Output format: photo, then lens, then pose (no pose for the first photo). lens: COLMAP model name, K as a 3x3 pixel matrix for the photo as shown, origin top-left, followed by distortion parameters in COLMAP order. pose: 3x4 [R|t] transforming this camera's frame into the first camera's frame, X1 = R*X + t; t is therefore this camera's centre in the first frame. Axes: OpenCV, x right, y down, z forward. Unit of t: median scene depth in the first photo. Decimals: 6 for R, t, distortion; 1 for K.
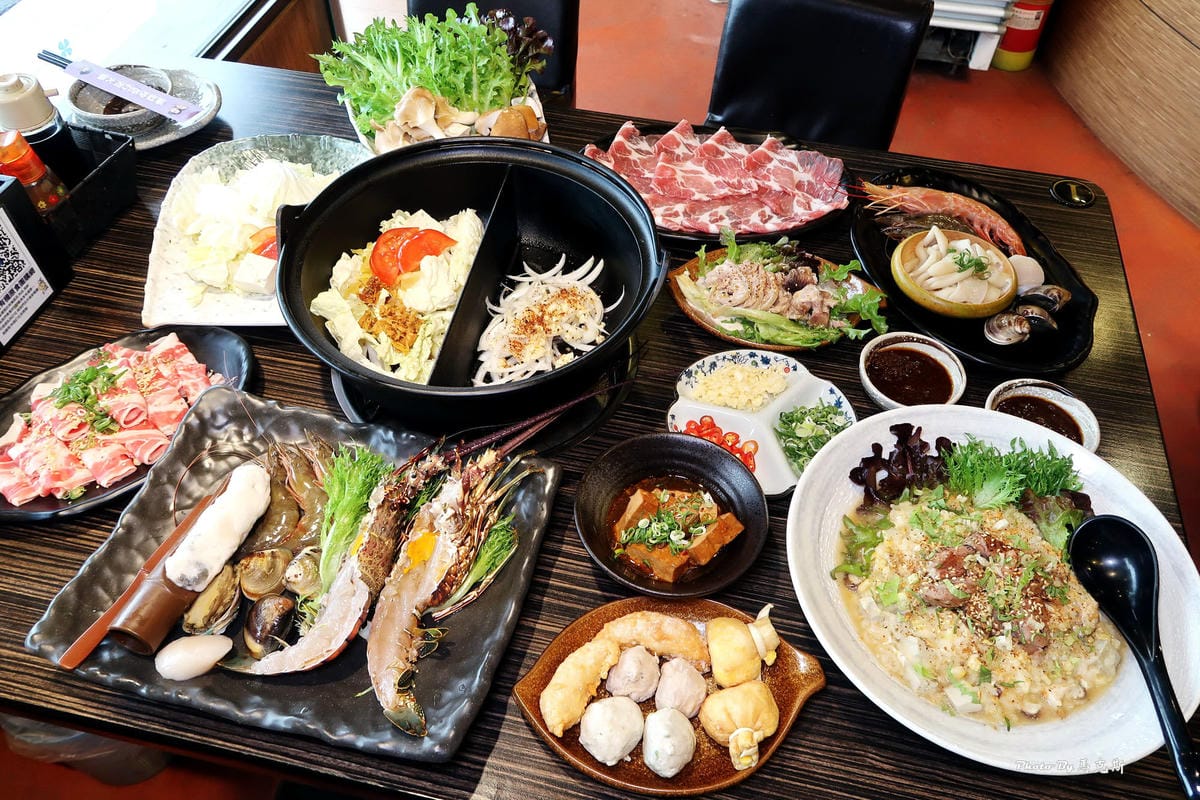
lens RADIAL K [[867.6, 0, 595.4], [0, 867.6, 397.9], [0, 0, 1]] dist [-0.006707, 0.002964]
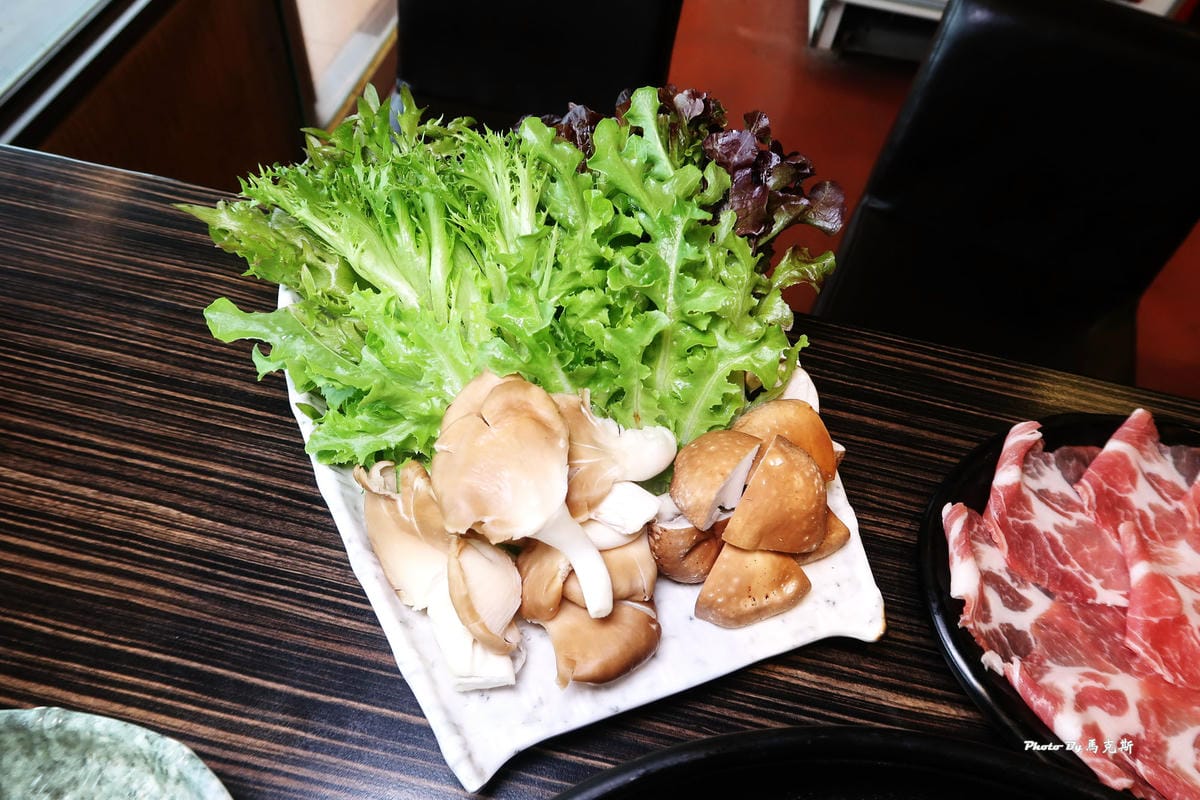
lens RADIAL K [[800.8, 0, 594.3], [0, 800.8, 395.6], [0, 0, 1]] dist [-0.023435, 0.003968]
pose [[0.997053, 0.034375, 0.068586, -0.224343], [-0.039595, 0.996301, 0.076260, -0.436364], [-0.065711, -0.078751, 0.994726, 0.821656]]
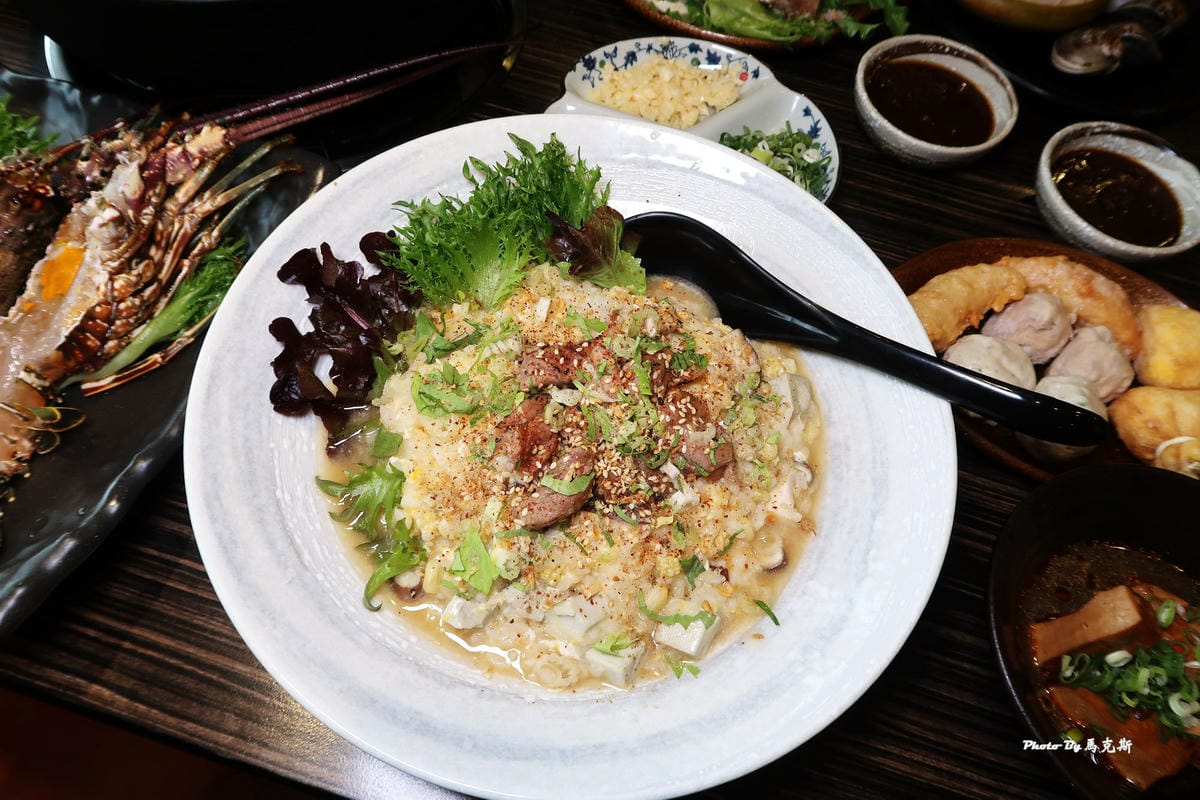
lens RADIAL K [[800.8, 0, 601.5], [0, 800.8, 391.4], [0, 0, 1]] dist [-0.023435, 0.003968]
pose [[0.995335, 0.094440, 0.019744, 0.125373], [-0.096478, 0.975833, 0.196066, 0.089871], [-0.000751, -0.197056, 0.980392, 0.371177]]
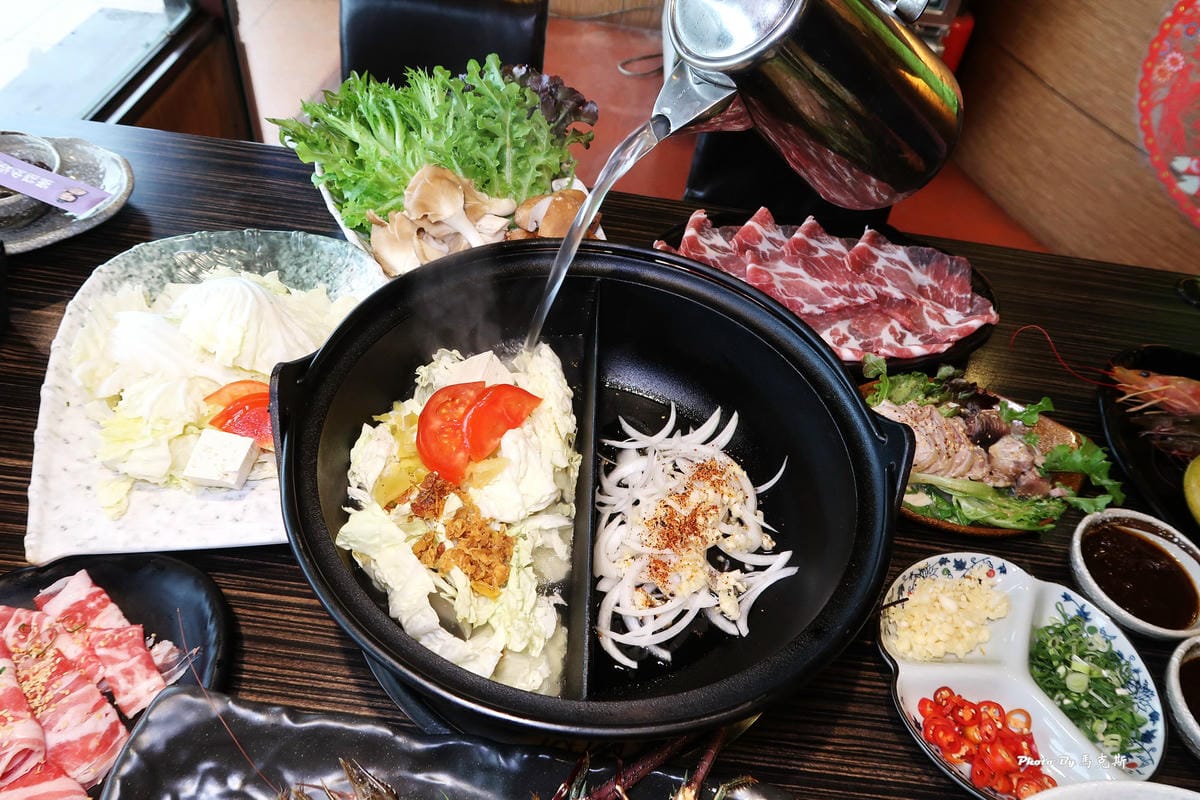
lens RADIAL K [[800.8, 0, 589.3], [0, 800.8, 401.0], [0, 0, 1]] dist [-0.023435, 0.003968]
pose [[0.987396, -0.037252, 0.153820, -0.218349], [0.043701, 0.998293, -0.038754, -0.155432], [-0.152114, 0.044987, 0.987339, 0.394555]]
